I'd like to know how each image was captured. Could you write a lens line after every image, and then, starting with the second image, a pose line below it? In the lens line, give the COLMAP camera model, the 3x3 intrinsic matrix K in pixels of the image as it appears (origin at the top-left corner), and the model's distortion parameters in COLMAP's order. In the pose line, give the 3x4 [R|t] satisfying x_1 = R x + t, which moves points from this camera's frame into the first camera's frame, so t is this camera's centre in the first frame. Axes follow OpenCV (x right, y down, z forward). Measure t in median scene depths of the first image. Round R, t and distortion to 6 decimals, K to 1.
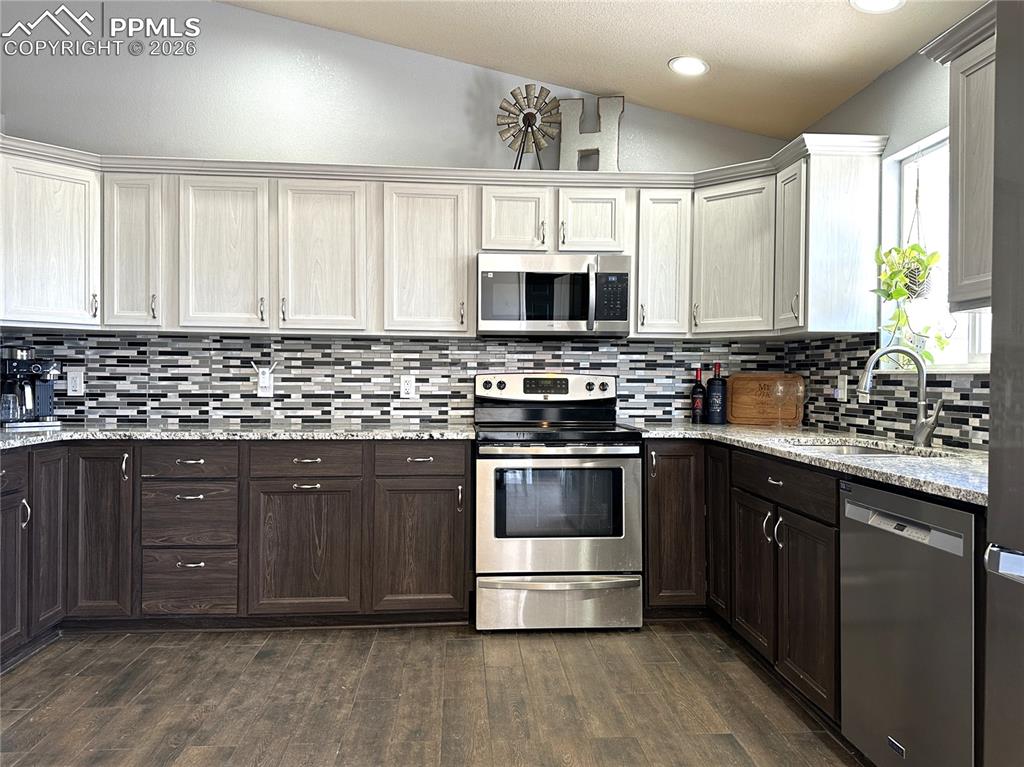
lens RADIAL K [[759.7, 0, 509.2], [0, 759.7, 386.5], [0, 0, 1]] dist [0.080449, -0.047532]
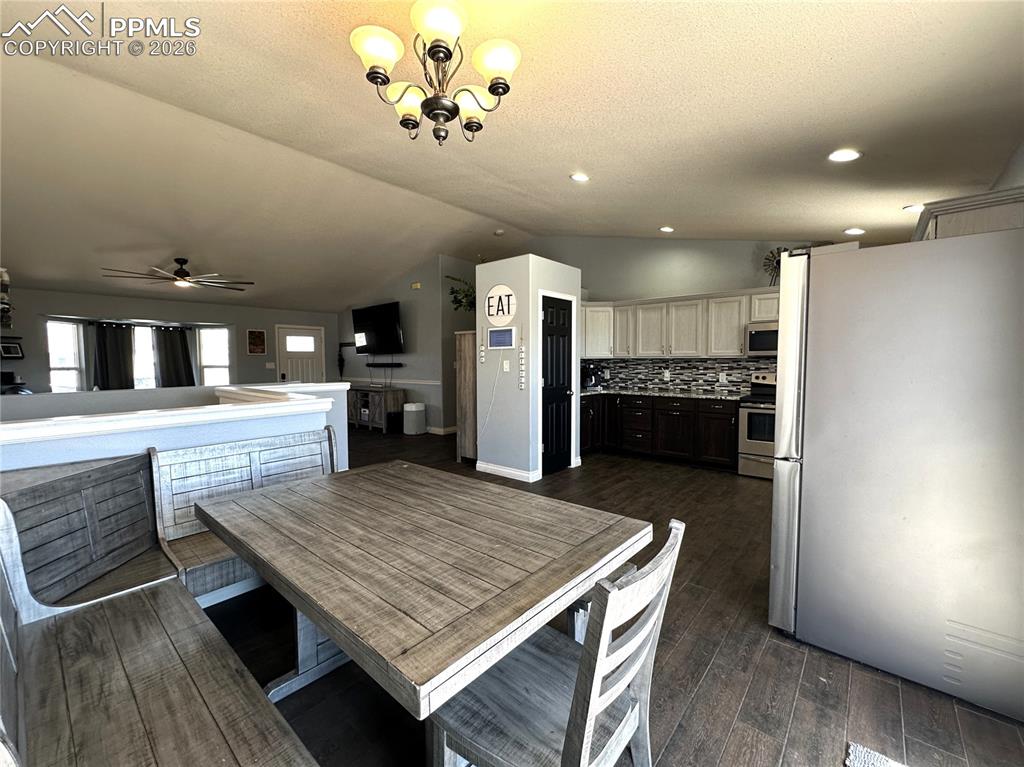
lens RADIAL K [[426.3, 0, 504.9], [0, 426.3, 387.8], [0, 0, 1]] dist [-0.009518, 0.001178]
pose [[0.706828, 0.032861, -0.706622, 0.371054], [0.004297, 0.998702, 0.050743, -0.042789], [0.707373, -0.038903, 0.705769, -0.510336]]
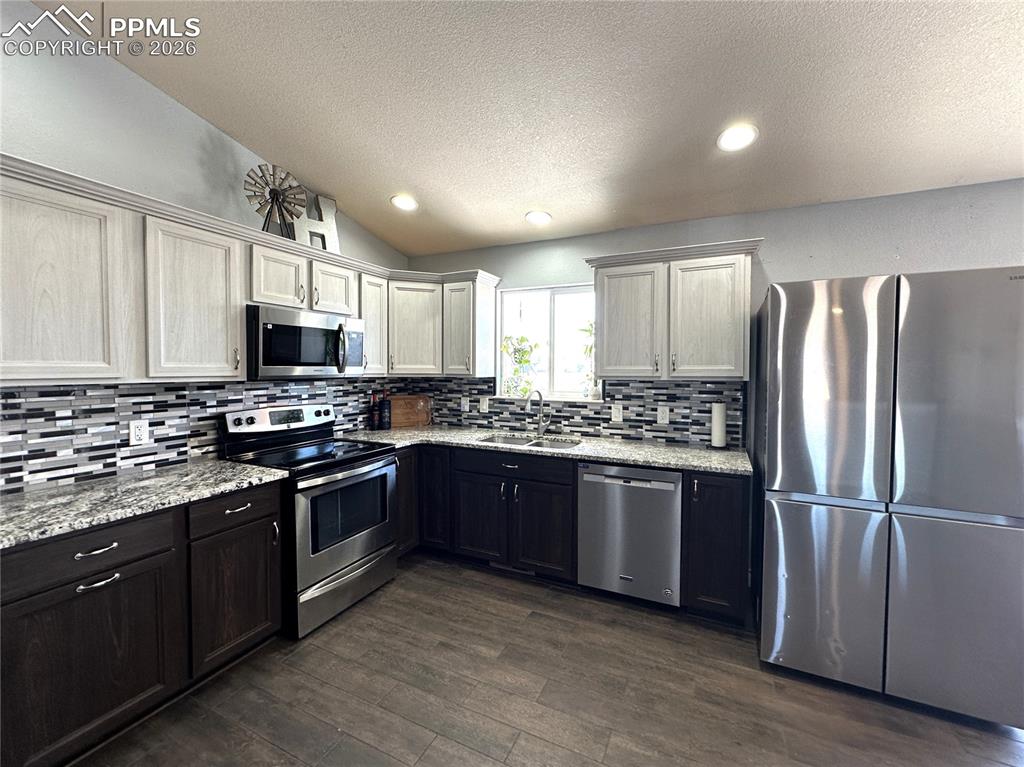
lens RADIAL K [[426.3, 0, 517.3], [0, 426.3, 383.4], [0, 0, 1]] dist [-0.009518, 0.001178]
pose [[0.486767, -0.036716, 0.872760, -0.390411], [0.007317, 0.999253, 0.037956, -0.082907], [-0.873501, -0.012089, 0.486672, 0.367755]]
